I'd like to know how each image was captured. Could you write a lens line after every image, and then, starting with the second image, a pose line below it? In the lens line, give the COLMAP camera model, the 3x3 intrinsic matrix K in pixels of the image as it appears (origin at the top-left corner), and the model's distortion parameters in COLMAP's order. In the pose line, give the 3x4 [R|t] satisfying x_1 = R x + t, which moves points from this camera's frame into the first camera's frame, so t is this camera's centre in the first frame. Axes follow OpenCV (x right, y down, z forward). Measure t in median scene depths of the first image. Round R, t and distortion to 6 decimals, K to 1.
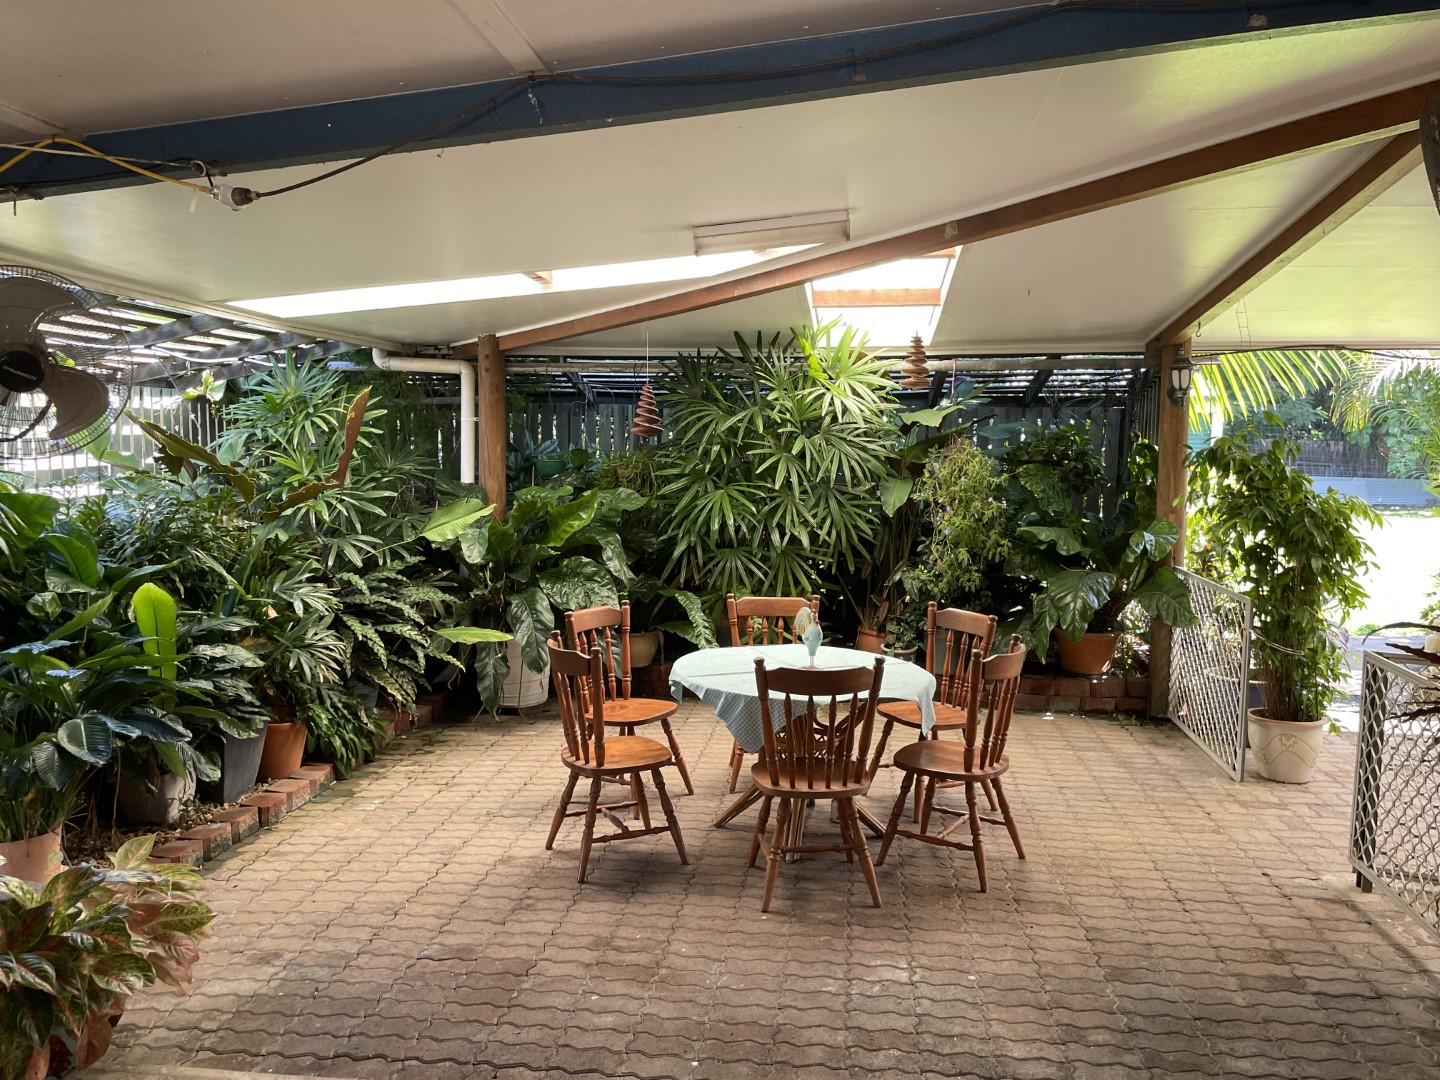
lens RADIAL K [[1142.6, 0, 718.8], [0, 1142.6, 539.1], [0, 0, 1]] dist [-0.000137, -0.000493]
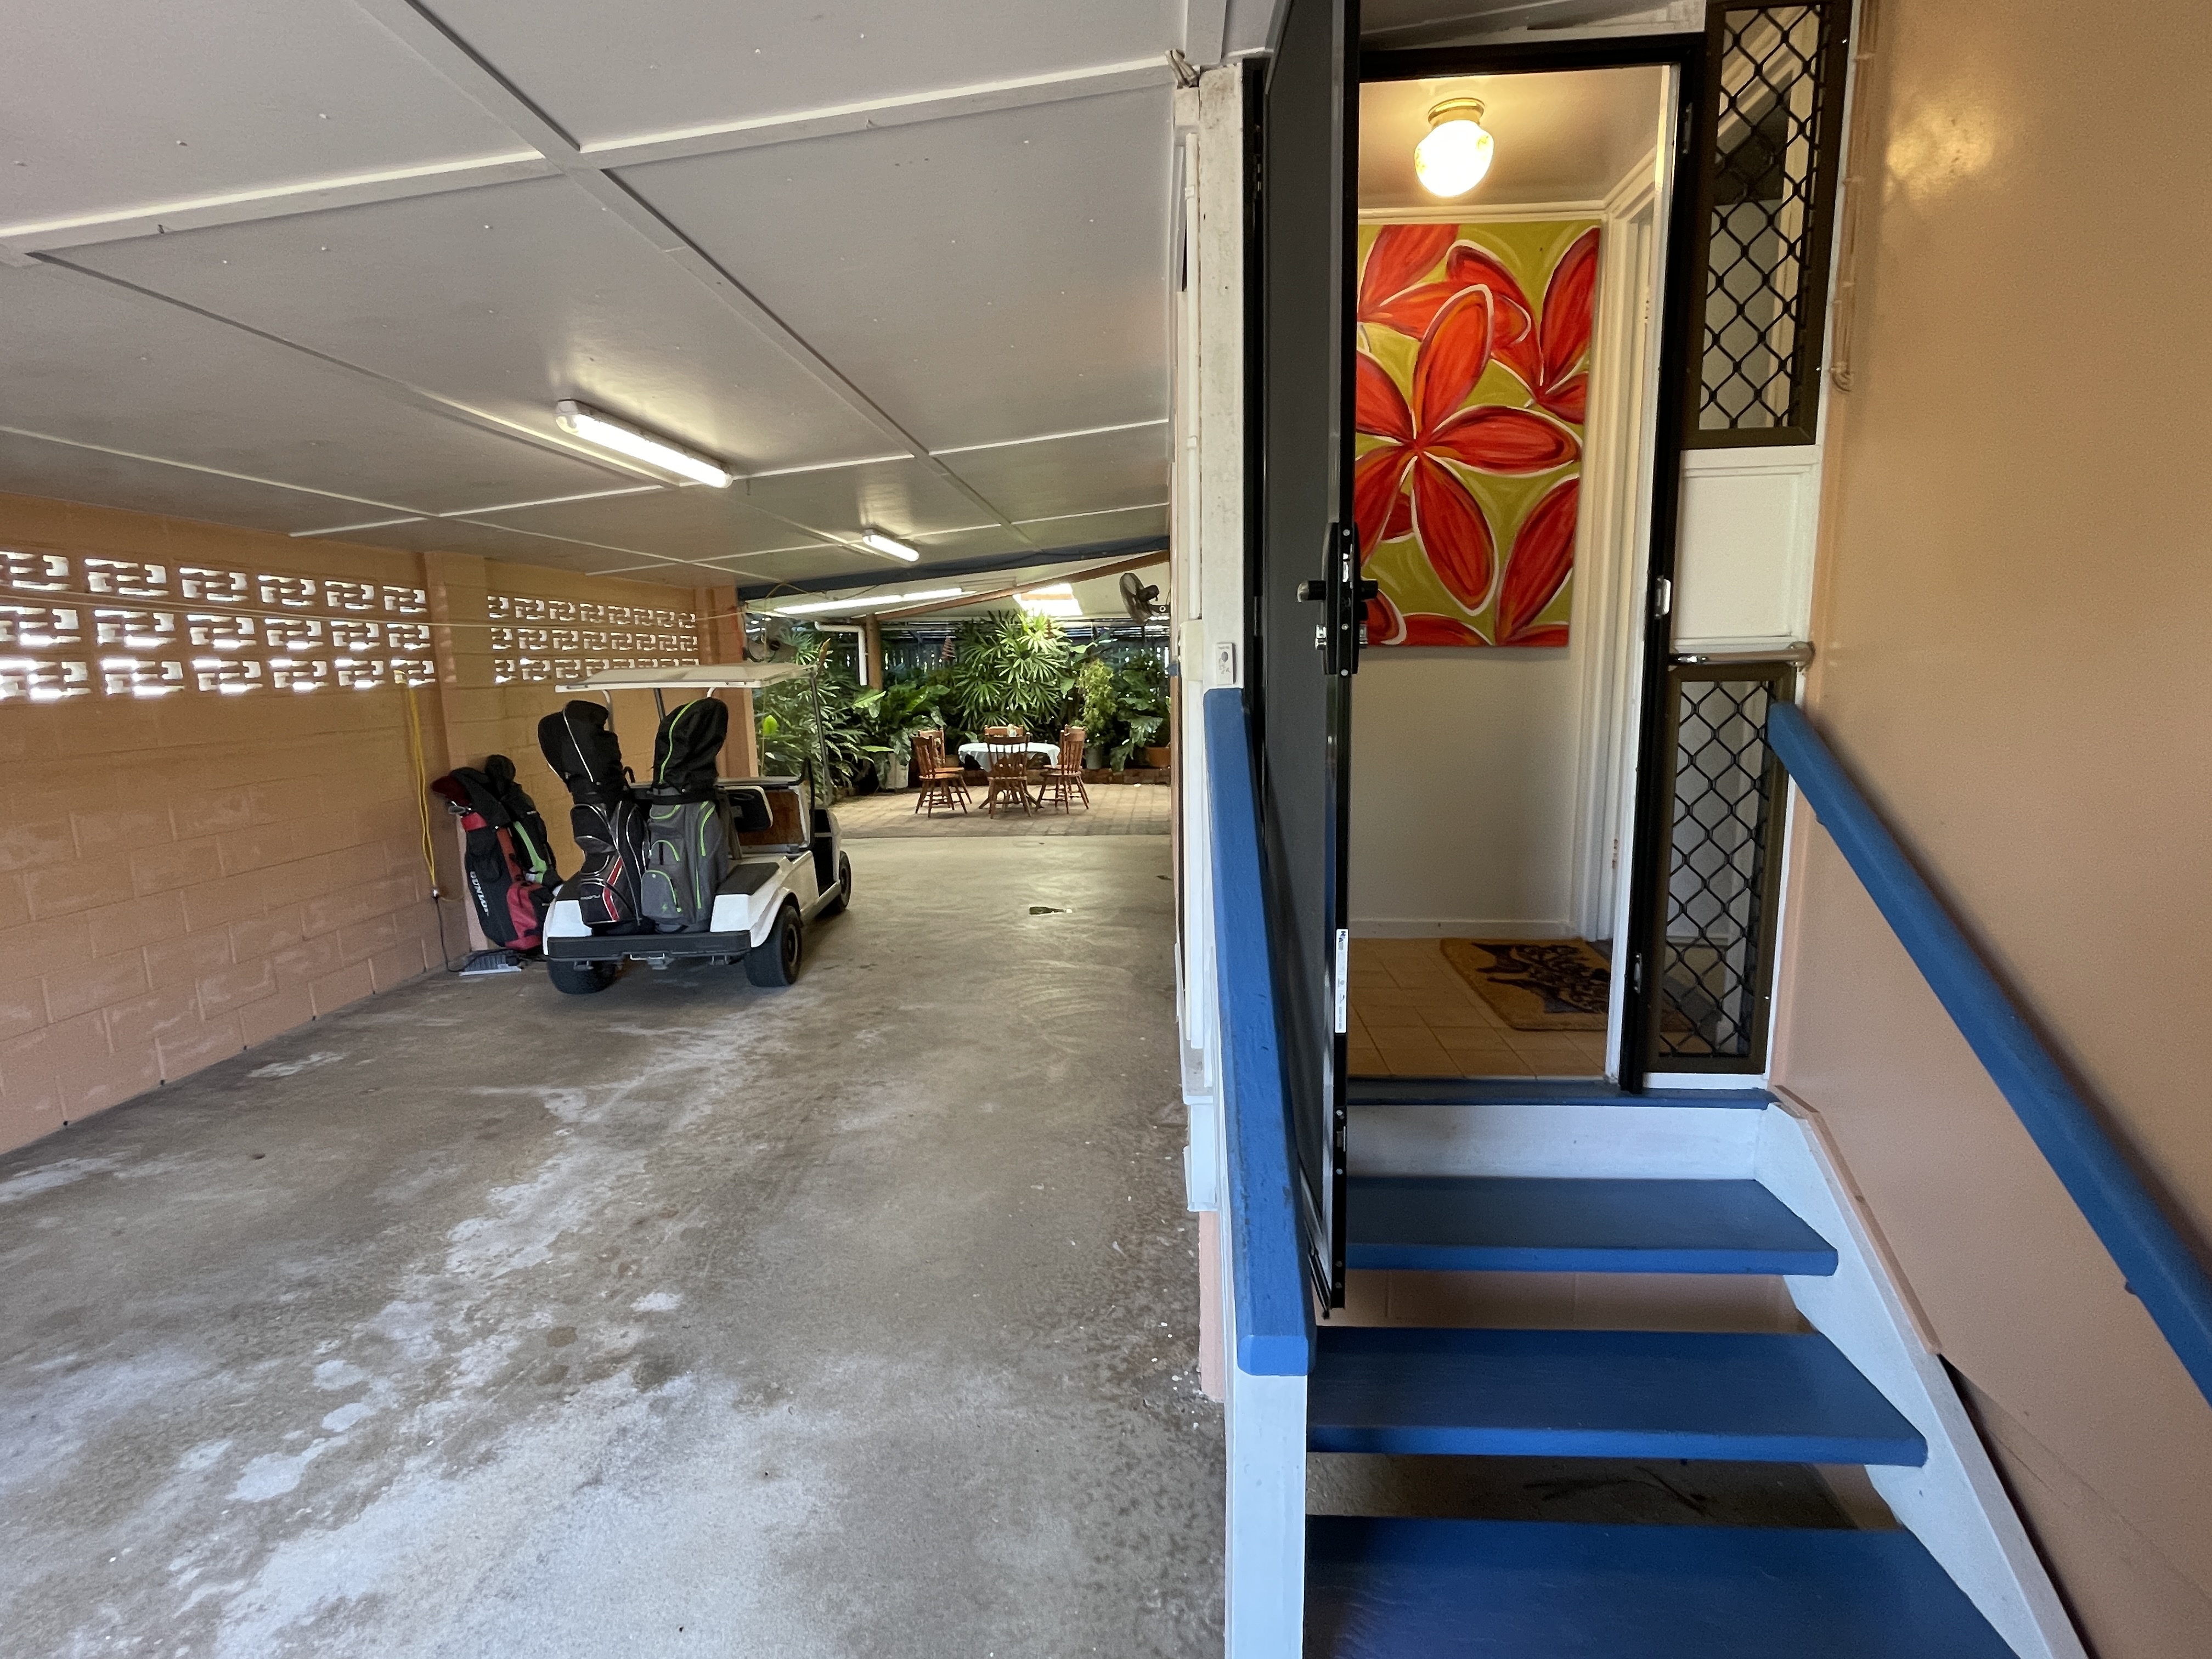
lens RADIAL K [[1025.5, 0, 1116.4], [0, 1025.5, 835.2], [0, 0, 1]] dist [-0.002481, -0.000091]
pose [[0.995849, -0.035080, 0.083990, 0.078706], [0.028358, 0.996397, 0.079936, 0.094145], [-0.086492, -0.077222, 0.993255, -0.991171]]
